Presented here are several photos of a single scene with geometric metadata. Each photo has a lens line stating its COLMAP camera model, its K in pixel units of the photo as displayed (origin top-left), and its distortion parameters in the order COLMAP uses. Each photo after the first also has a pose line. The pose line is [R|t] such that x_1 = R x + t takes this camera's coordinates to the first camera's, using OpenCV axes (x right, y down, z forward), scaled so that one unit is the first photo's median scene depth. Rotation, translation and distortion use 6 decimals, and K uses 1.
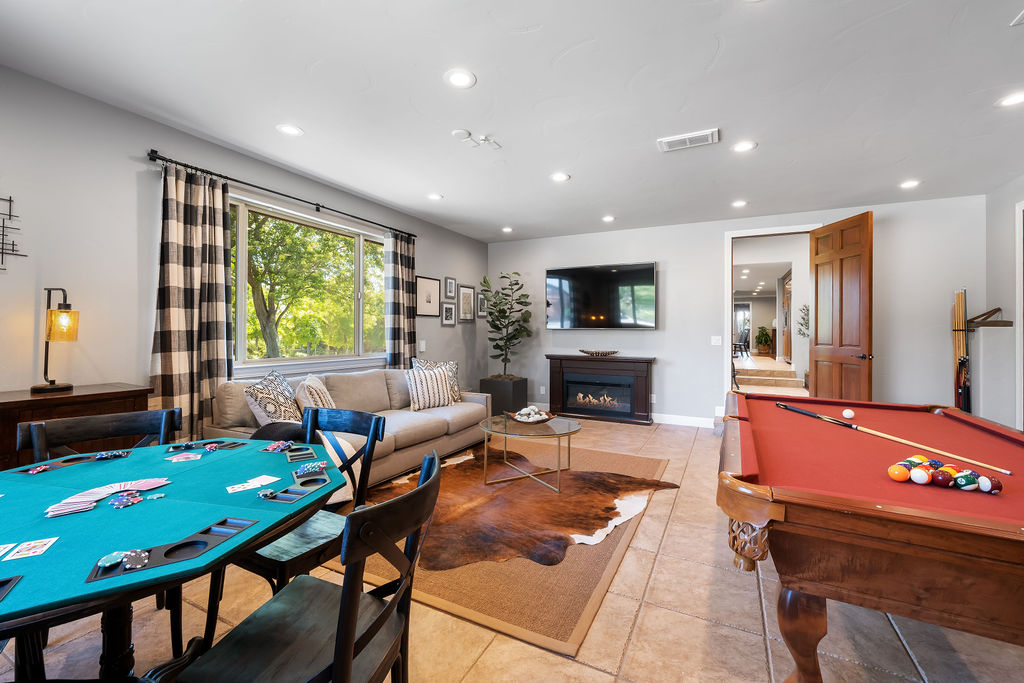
lens RADIAL K [[430.8, 0, 508.3], [0, 430.8, 333.6], [0, 0, 1]] dist [-0.001588, -0.000059]
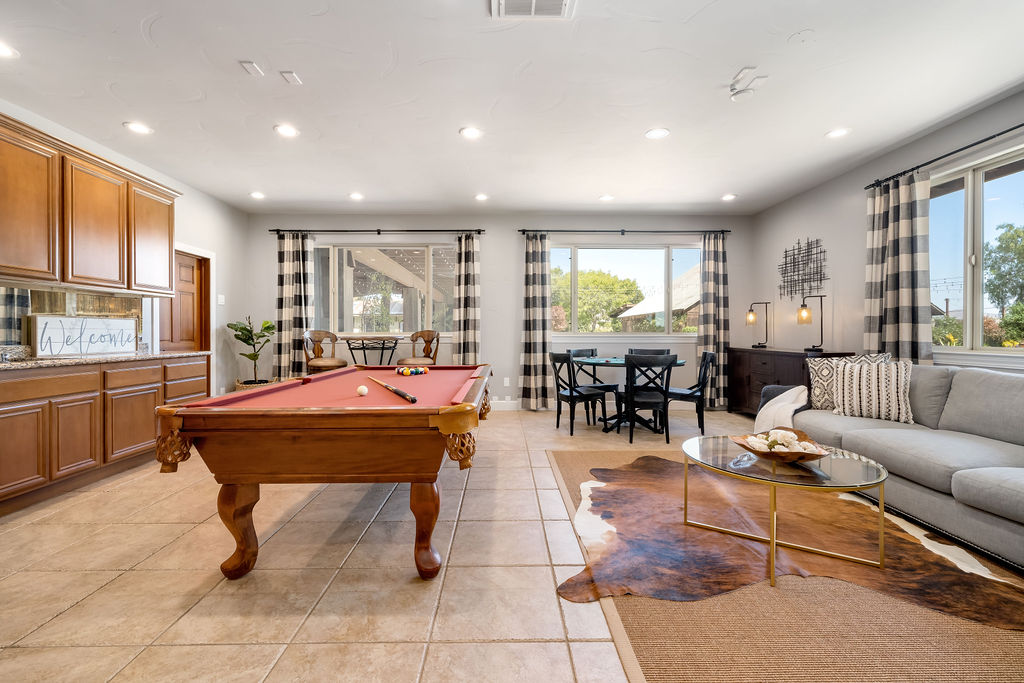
lens RADIAL K [[430.8, 0, 510.9], [0, 430.8, 335.4], [0, 0, 1]] dist [-0.001588, -0.000059]
pose [[-0.876803, 0.001218, -0.480849, 0.758665], [-0.003893, 0.999946, 0.009632, 0.040603], [0.480835, 0.010318, -0.876751, 1.545354]]
